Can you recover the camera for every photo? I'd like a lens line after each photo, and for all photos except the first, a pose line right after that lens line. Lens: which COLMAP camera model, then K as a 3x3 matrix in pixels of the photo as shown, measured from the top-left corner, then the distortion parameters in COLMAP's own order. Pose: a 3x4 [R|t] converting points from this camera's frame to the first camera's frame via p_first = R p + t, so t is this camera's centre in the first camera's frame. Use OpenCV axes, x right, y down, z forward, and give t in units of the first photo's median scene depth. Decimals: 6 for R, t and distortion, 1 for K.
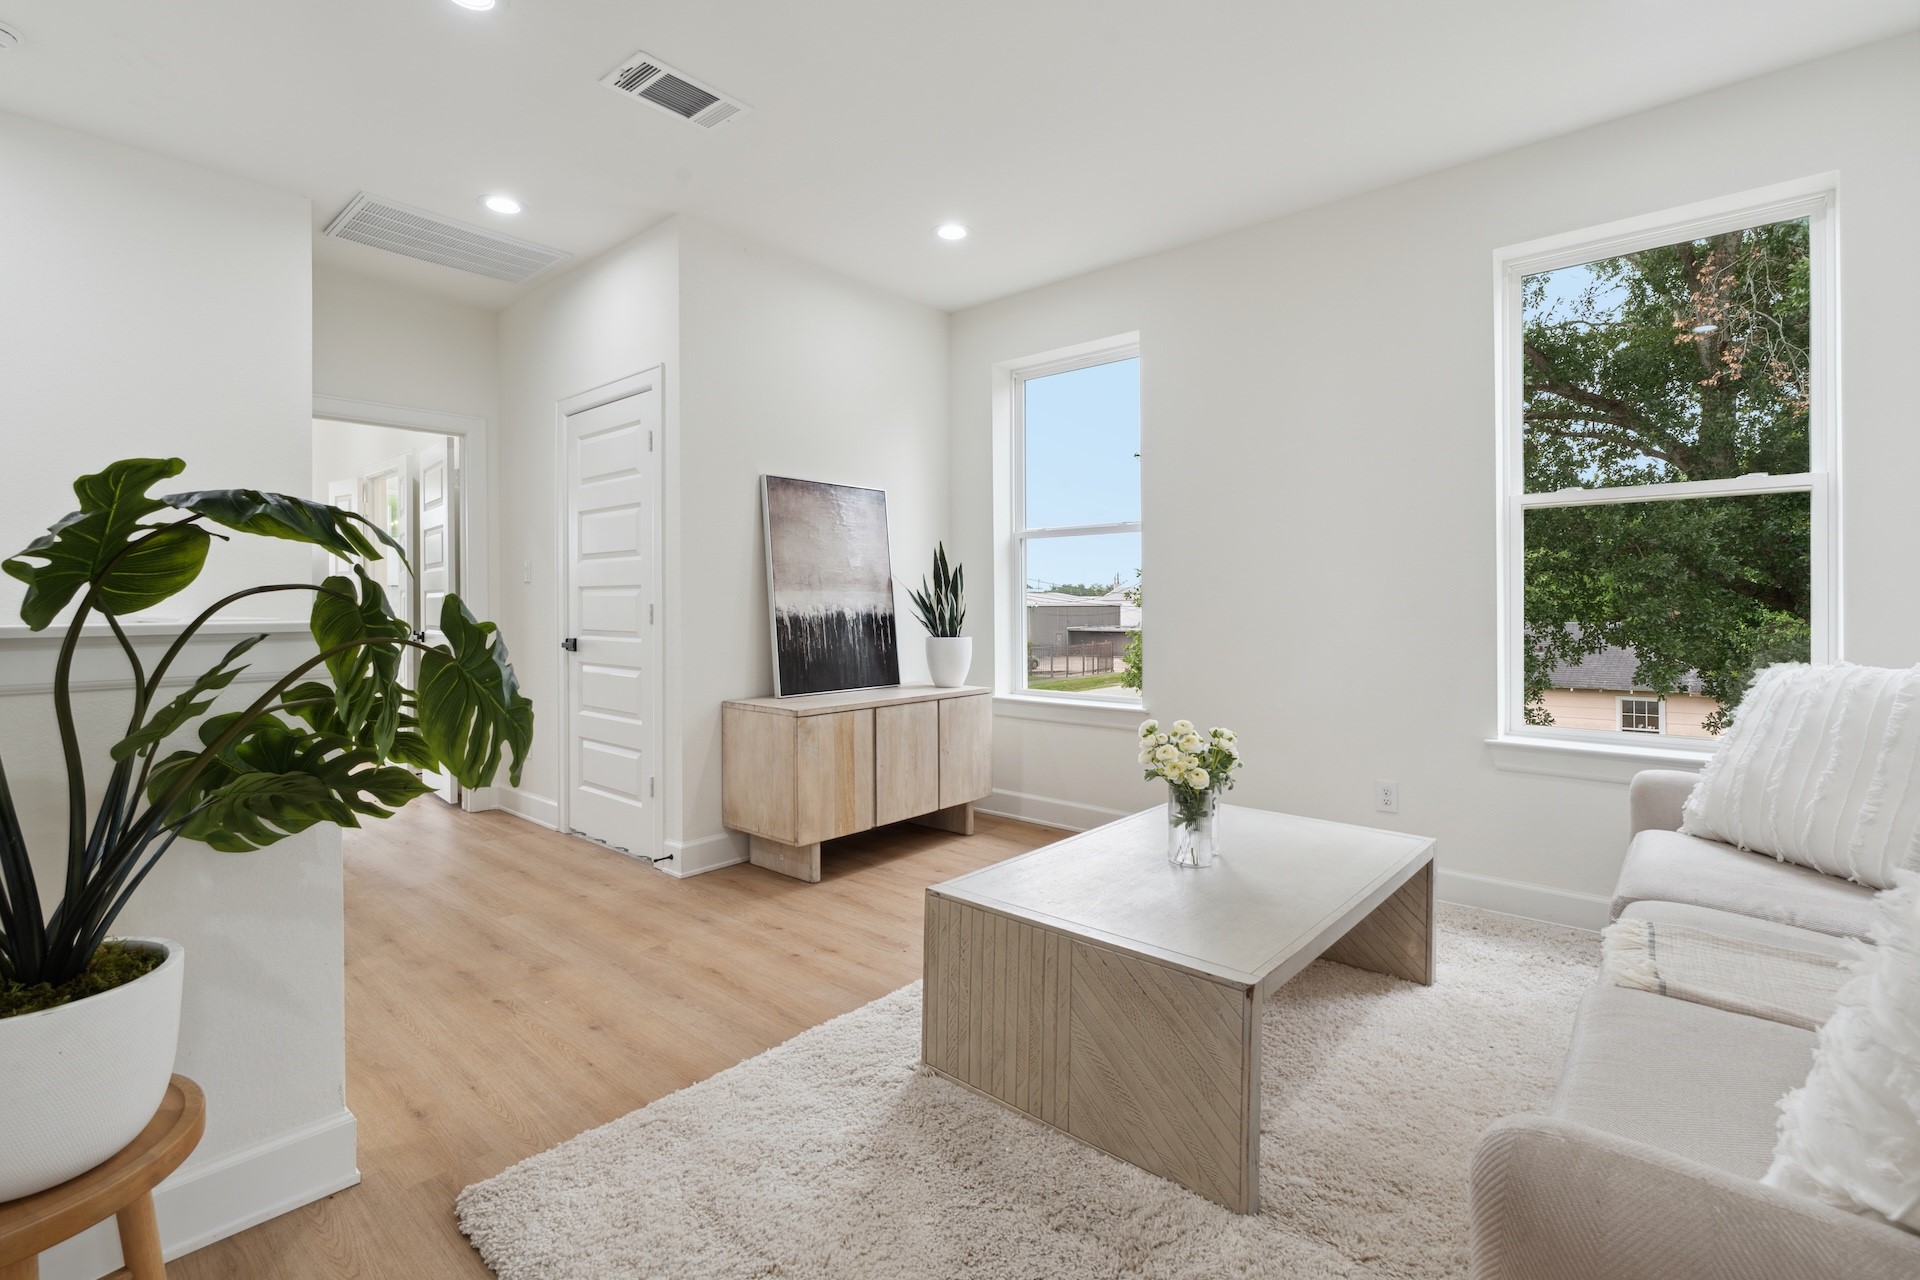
lens RADIAL K [[886.0, 0, 967.4], [0, 886.0, 601.4], [0, 0, 1]] dist [0.000079, 0.000243]
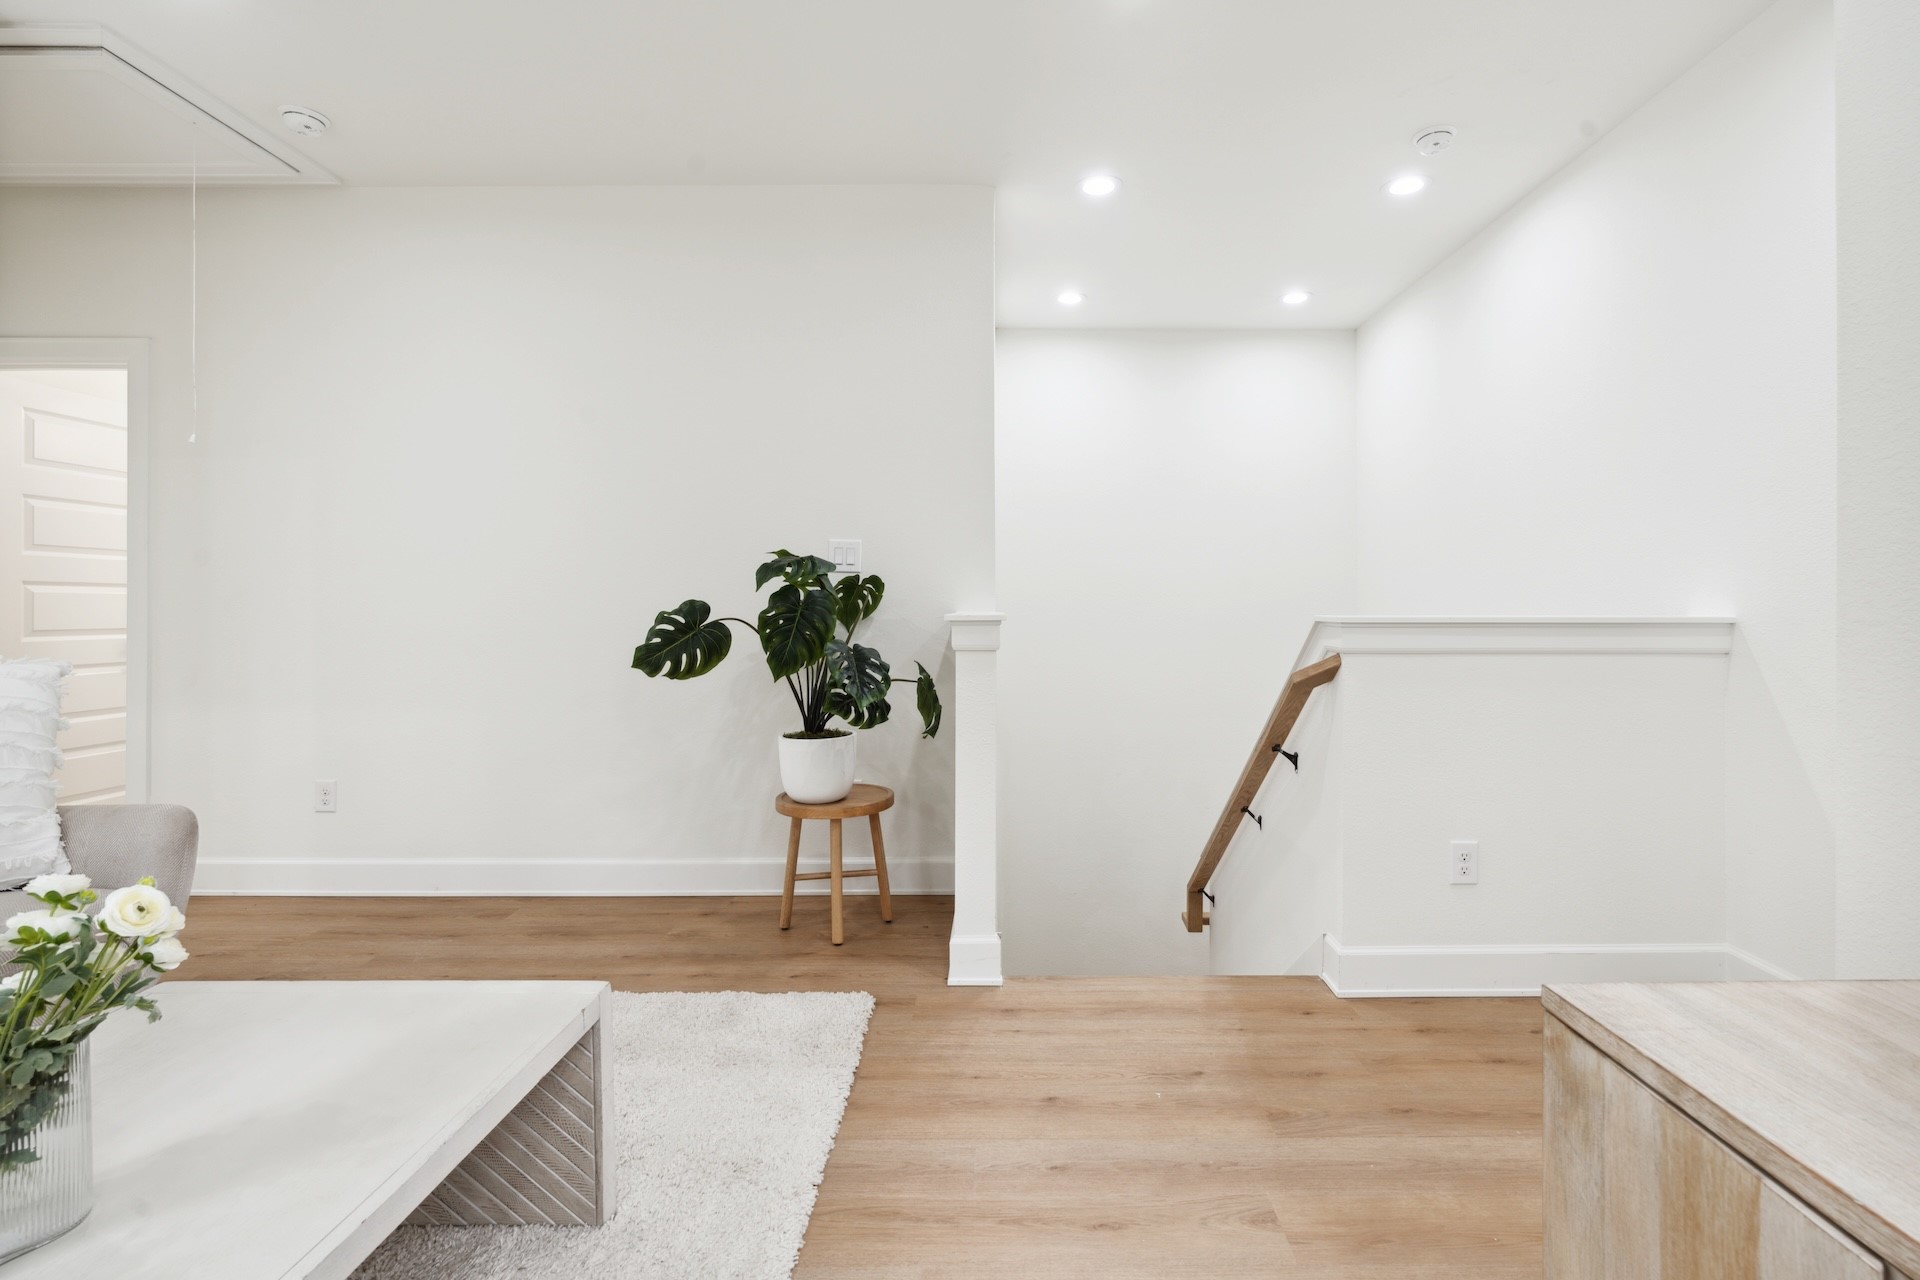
lens RADIAL K [[886.0, 0, 967.4], [0, 886.0, 601.4], [0, 0, 1]] dist [0.000079, 0.000243]
pose [[-0.769265, 0.005170, -0.638909, 0.166147], [0.006776, 0.999977, -0.000067, 0.003563], [0.638894, -0.004381, -0.769282, 1.478408]]
